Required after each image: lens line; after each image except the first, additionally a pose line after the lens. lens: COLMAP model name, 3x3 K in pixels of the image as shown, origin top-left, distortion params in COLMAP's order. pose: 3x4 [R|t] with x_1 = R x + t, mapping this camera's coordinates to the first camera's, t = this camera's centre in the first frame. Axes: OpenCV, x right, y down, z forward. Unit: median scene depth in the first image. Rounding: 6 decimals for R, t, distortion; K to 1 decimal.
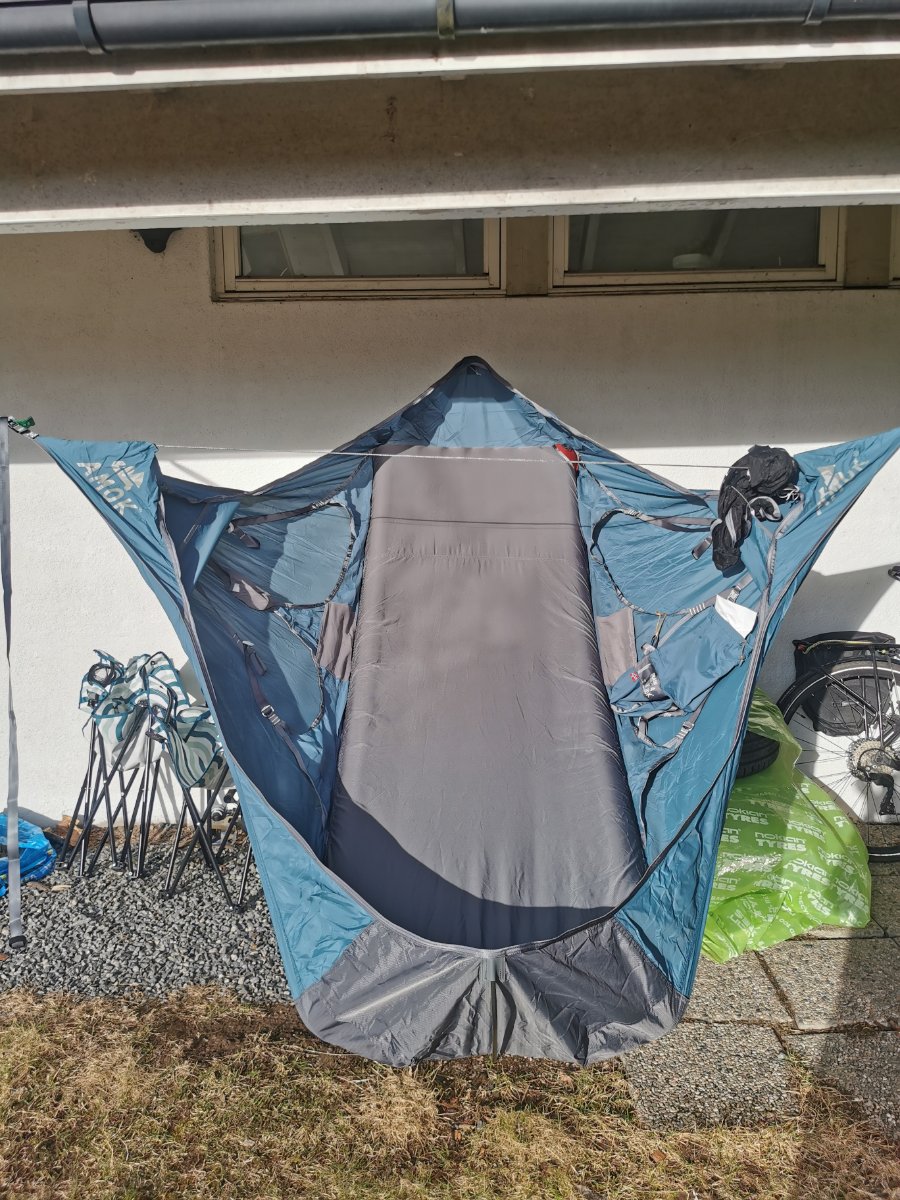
lens RADIAL K [[945.1, 0, 445.2], [0, 945.1, 598.2], [0, 0, 1]] dist [0.086362, -0.130968]
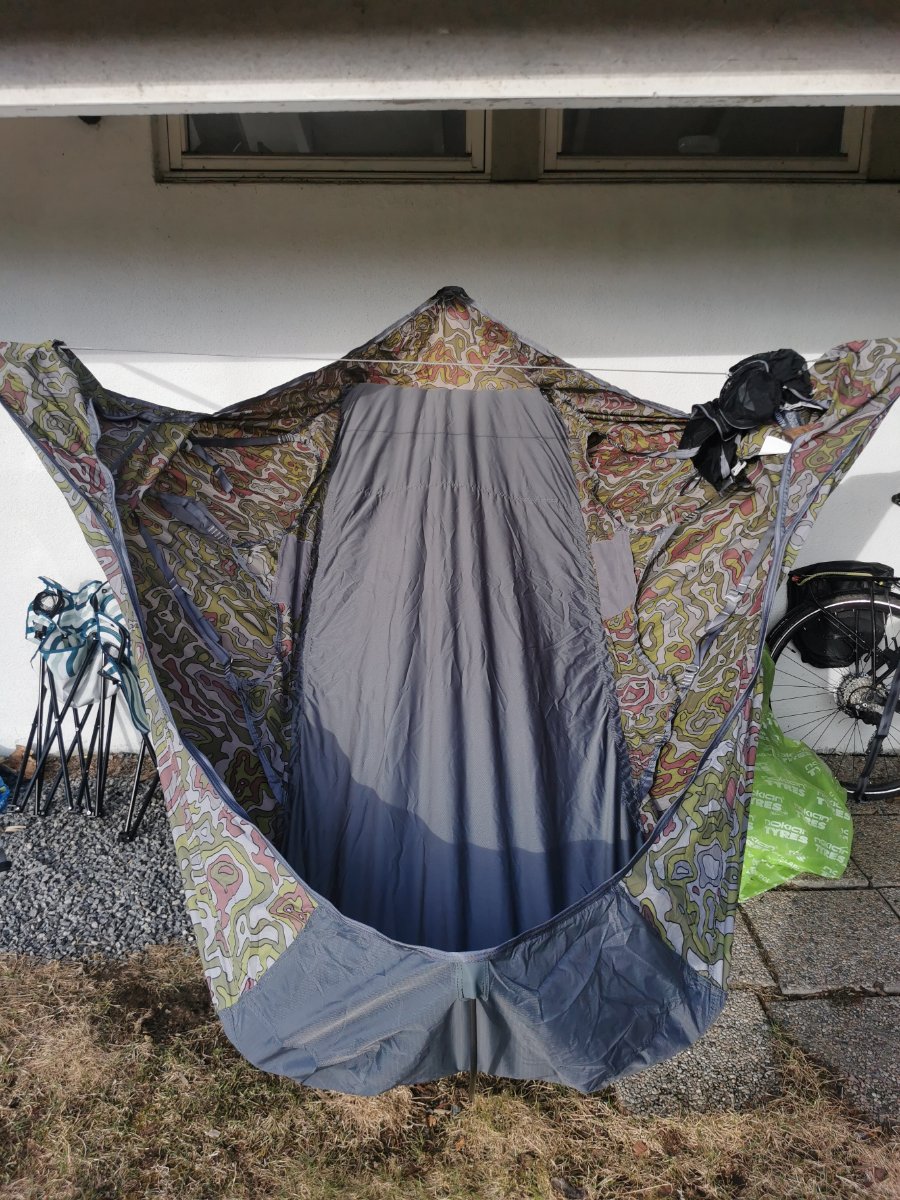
lens RADIAL K [[945.1, 0, 445.2], [0, 945.1, 598.2], [0, 0, 1]] dist [0.086362, -0.130968]
pose [[0.999493, 0.005299, 0.031393, -0.005551], [-0.009513, 0.990714, 0.135628, -0.069138], [-0.030383, -0.135858, 0.990262, 0.088965]]
